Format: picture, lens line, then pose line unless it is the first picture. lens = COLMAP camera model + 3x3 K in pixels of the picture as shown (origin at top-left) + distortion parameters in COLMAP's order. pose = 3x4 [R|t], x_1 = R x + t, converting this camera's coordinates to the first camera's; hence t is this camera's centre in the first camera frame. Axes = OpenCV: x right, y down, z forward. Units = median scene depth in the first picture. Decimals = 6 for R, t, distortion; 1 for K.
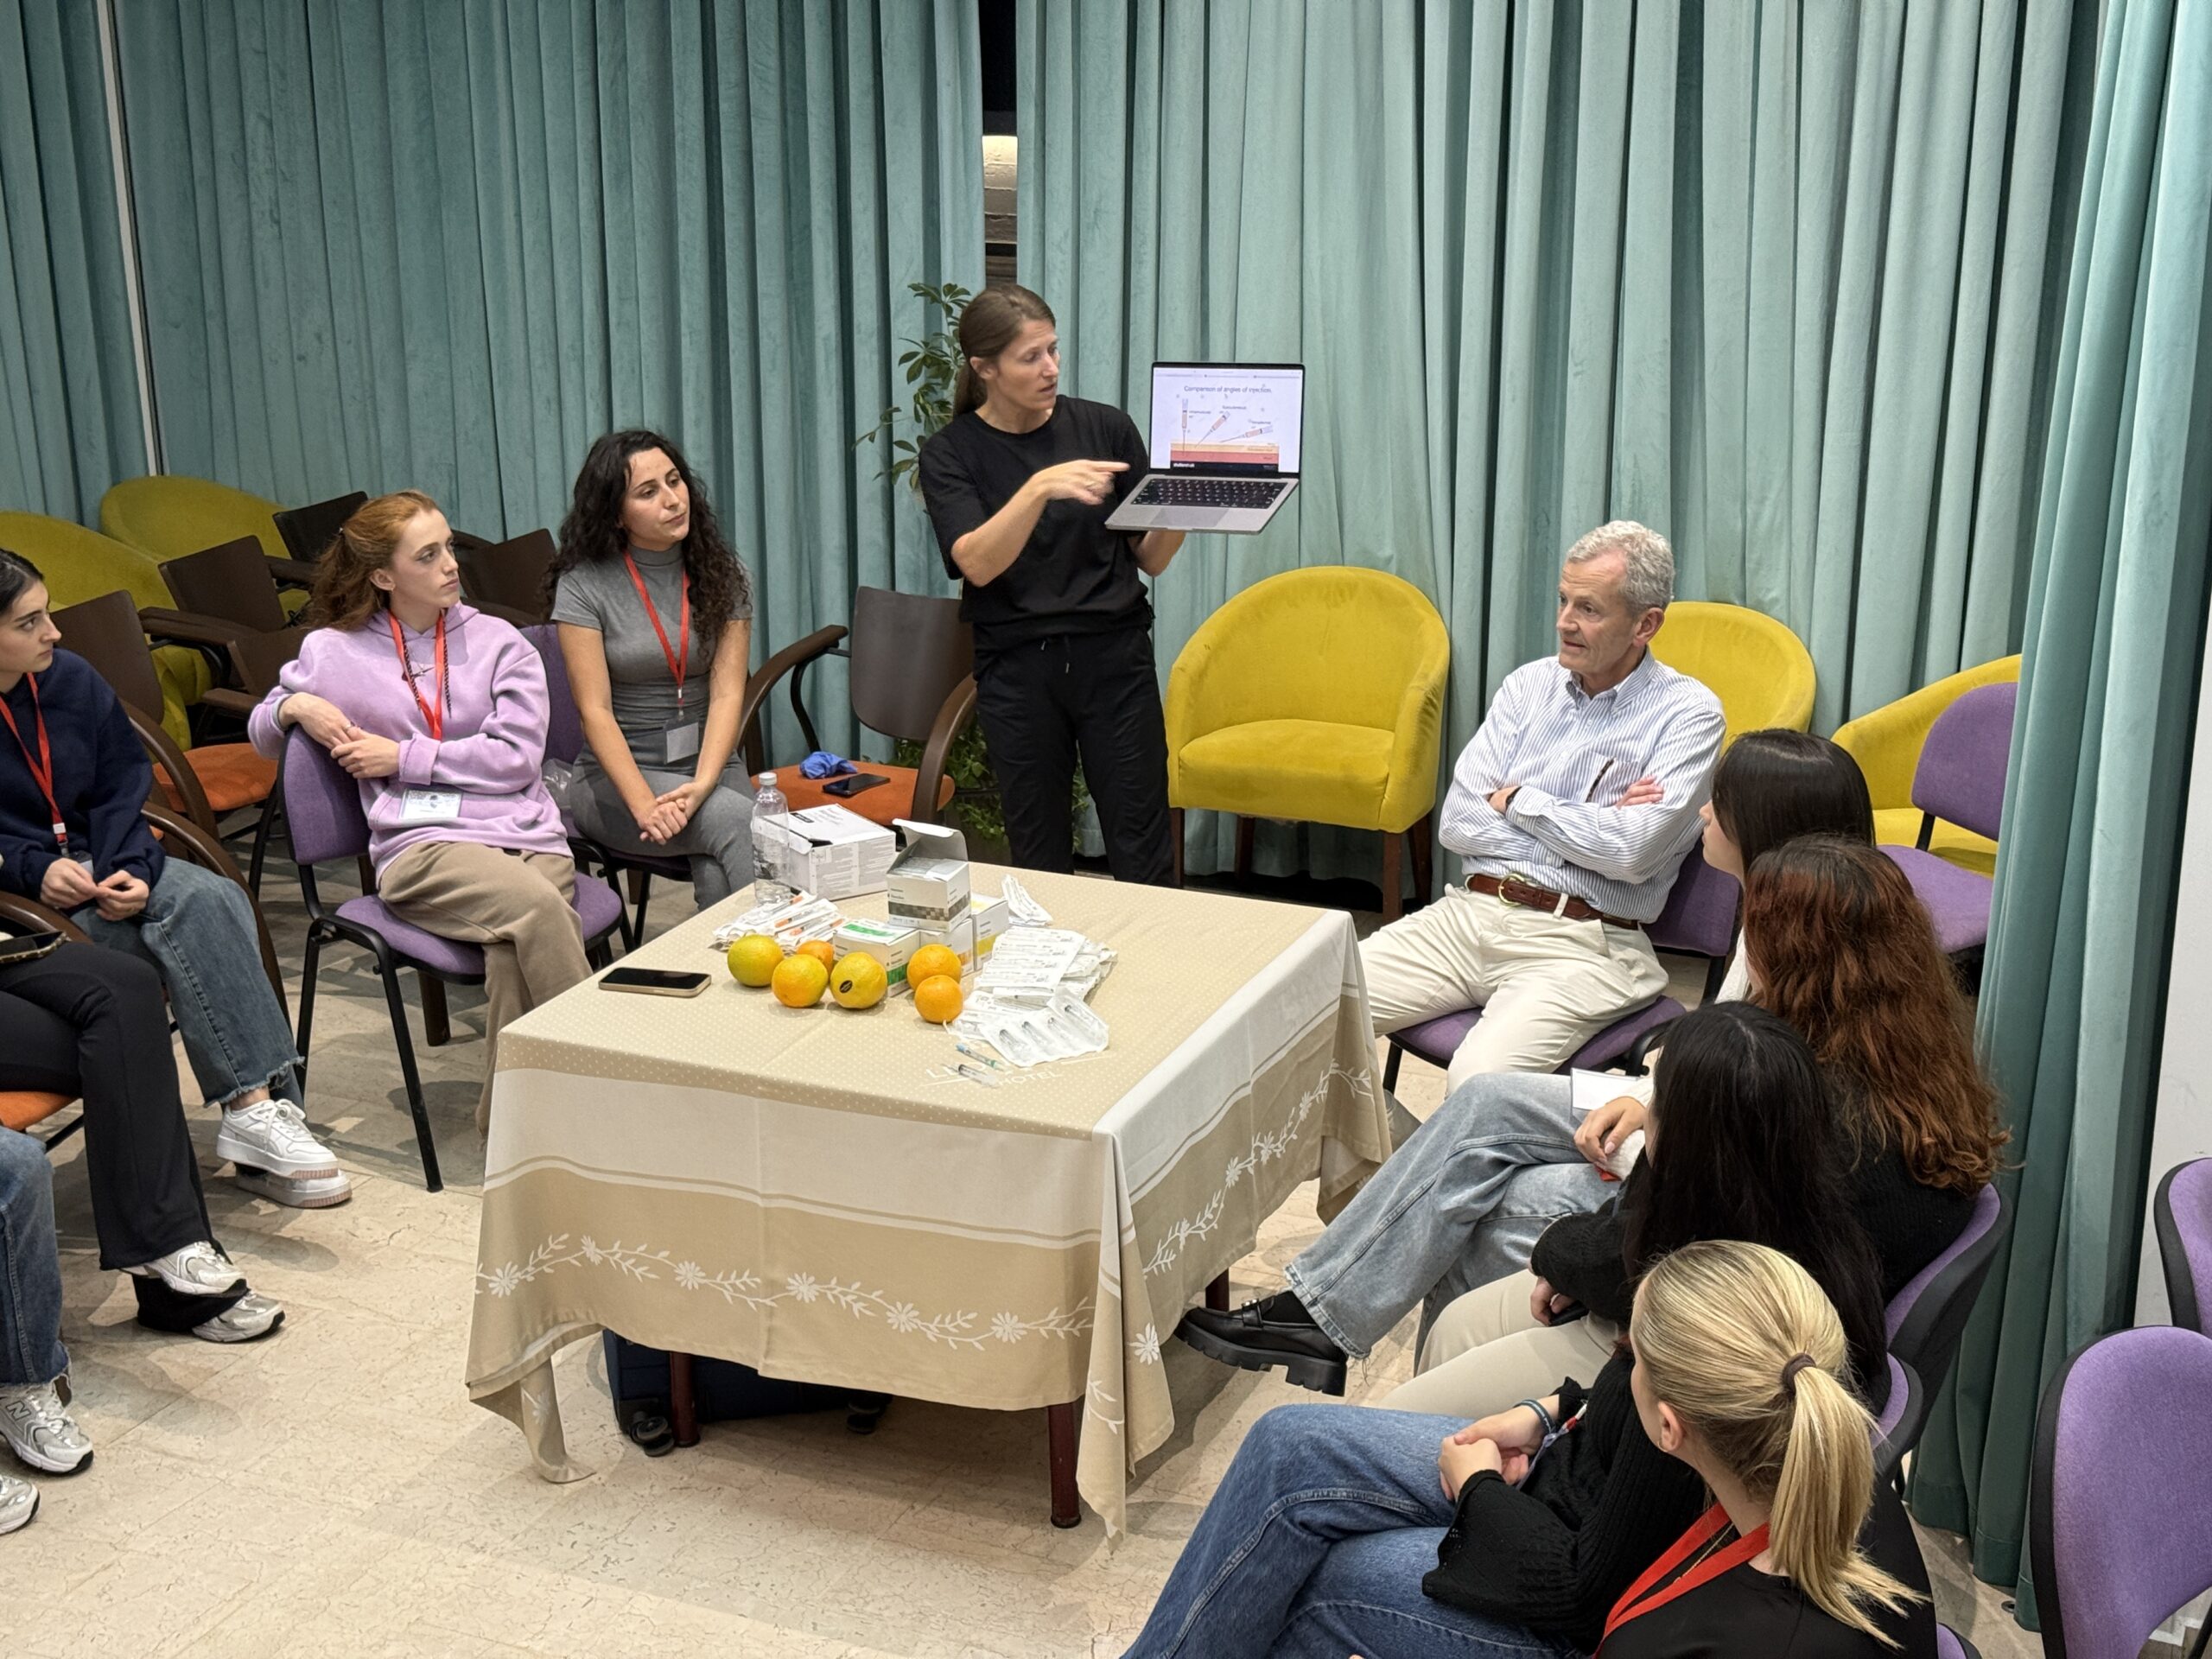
lens RADIAL K [[3172.5, 0, 1106.0], [0, 3172.5, 829.5], [0, 0, 1]] dist [0.289878, -0.655353]
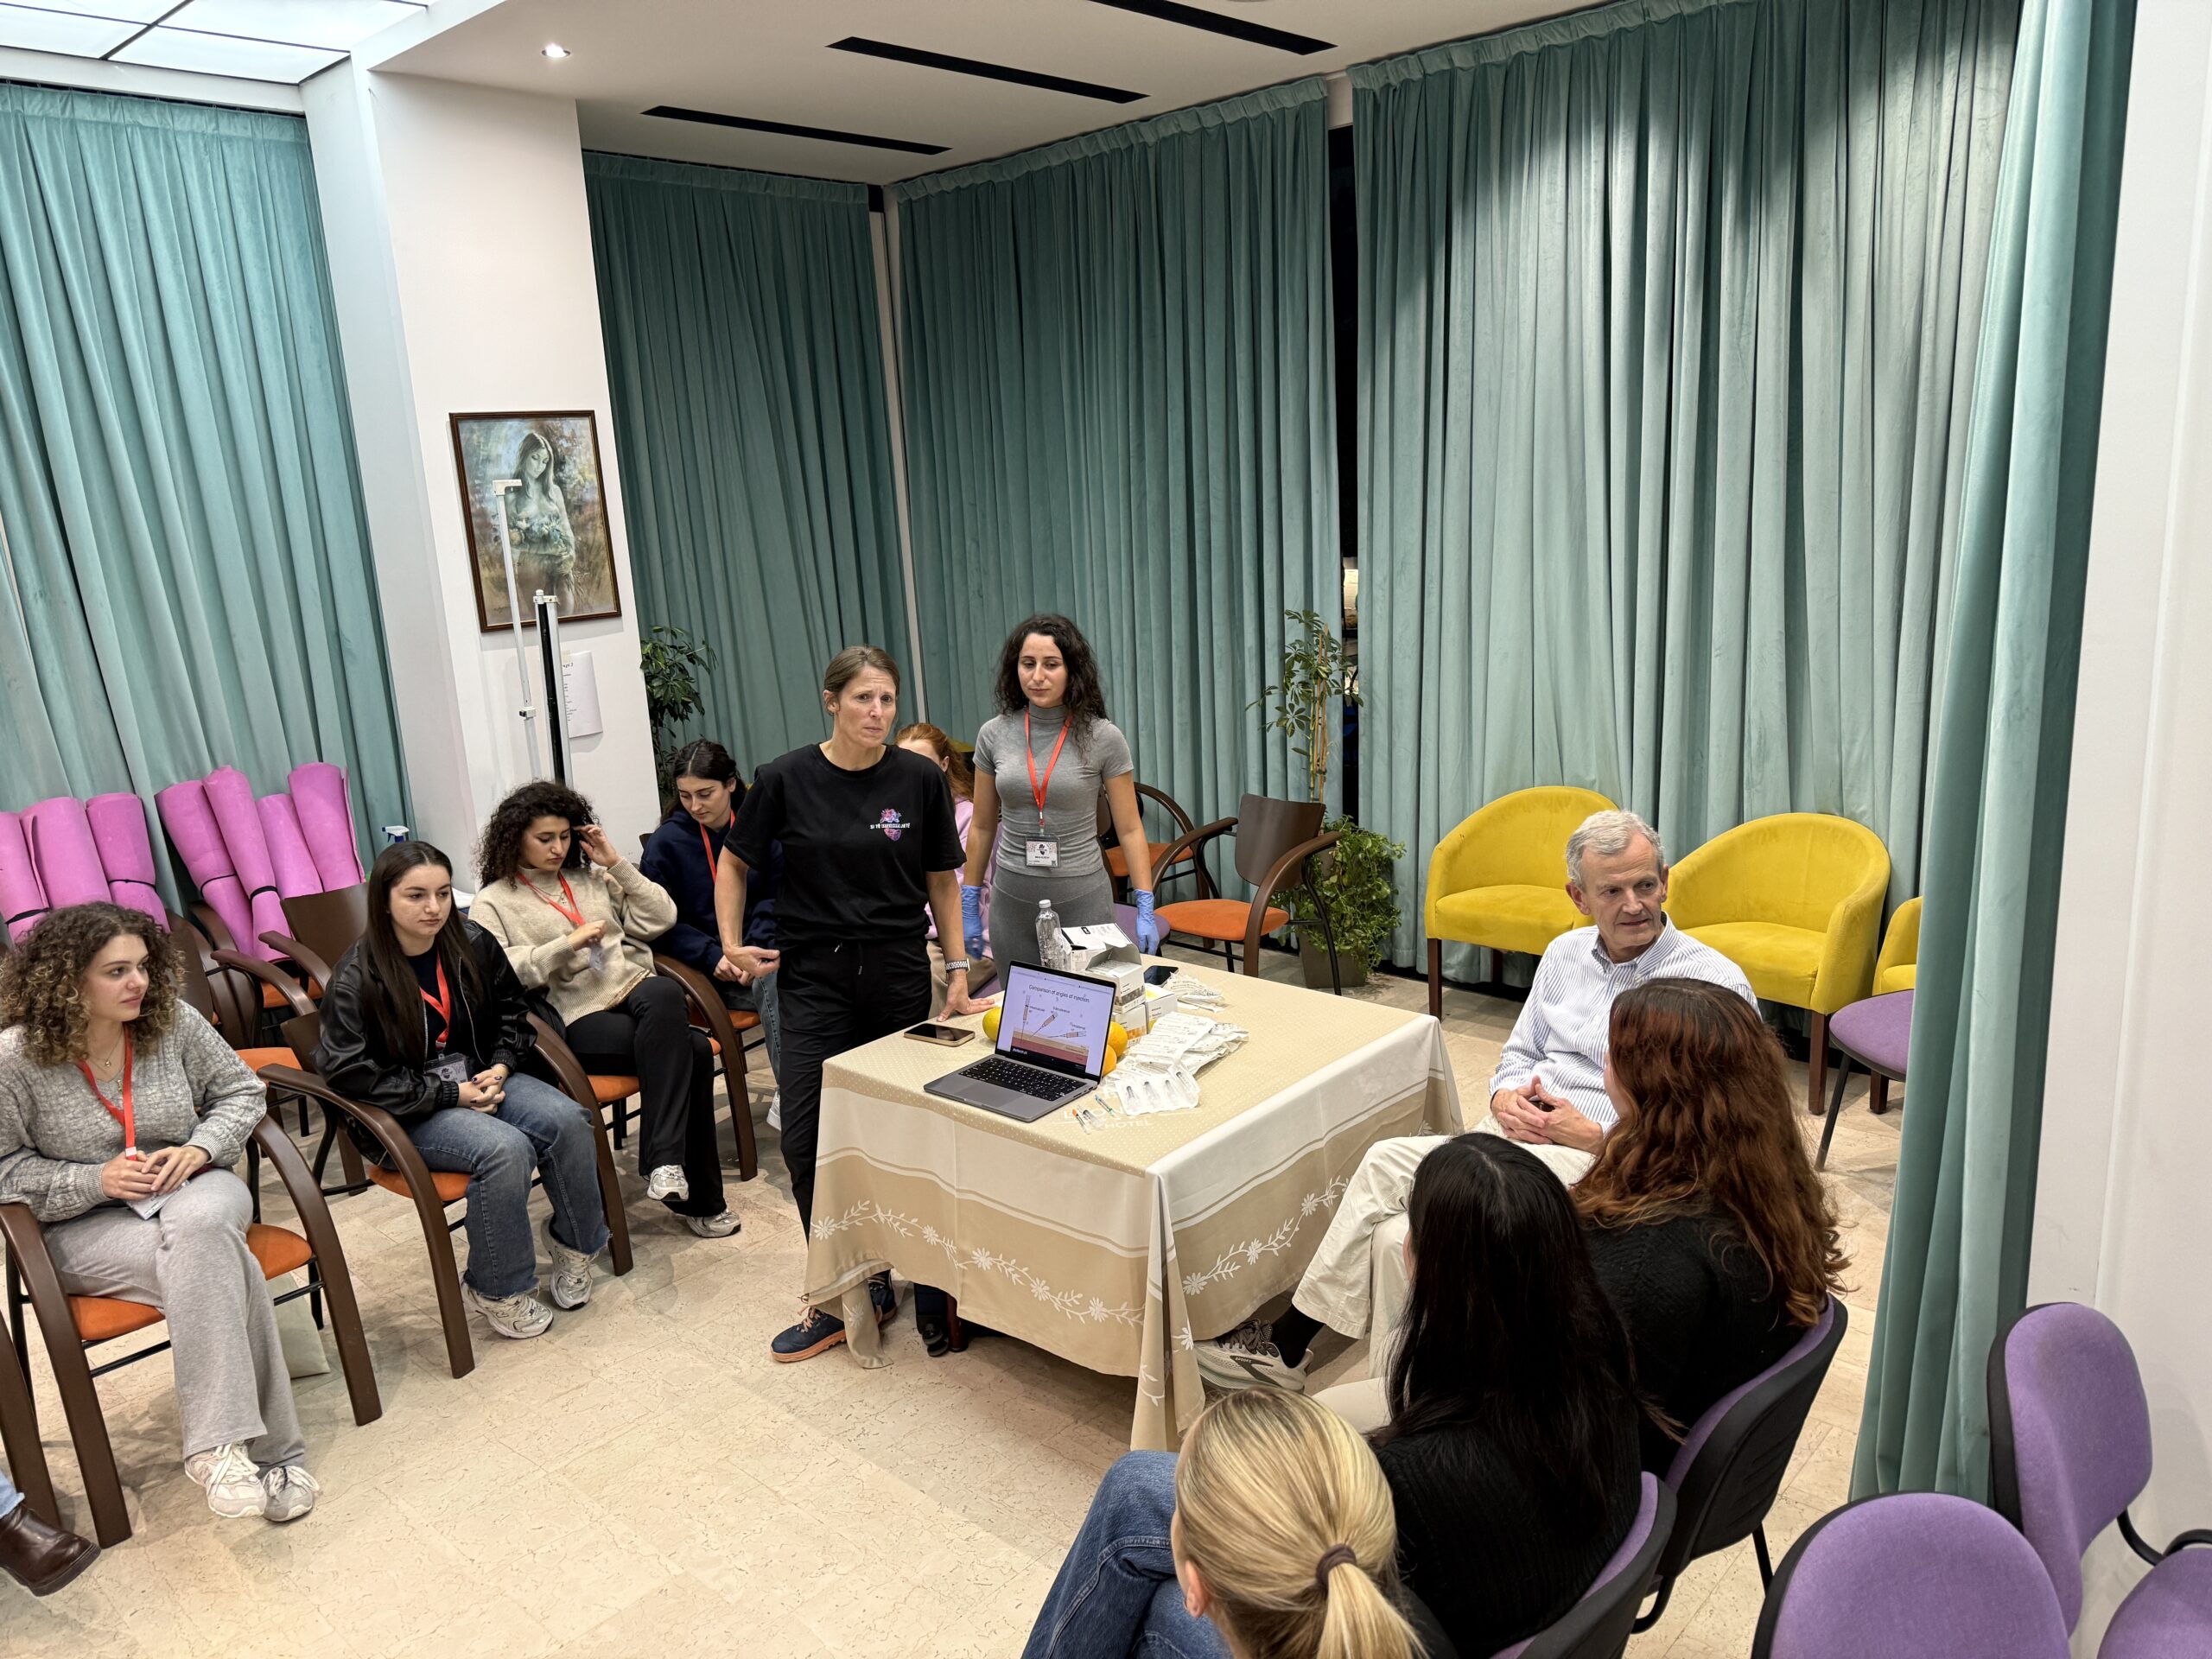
lens RADIAL K [[1585.6, 0, 1106.0], [0, 1585.6, 829.5], [0, 0, 1]] dist [0.133574, -0.136691]
pose [[0.945507, 0.023673, -0.324741, 0.129836], [-0.046816, 0.996874, -0.063640, -0.003400], [0.322219, 0.075375, 0.943660, 0.231307]]
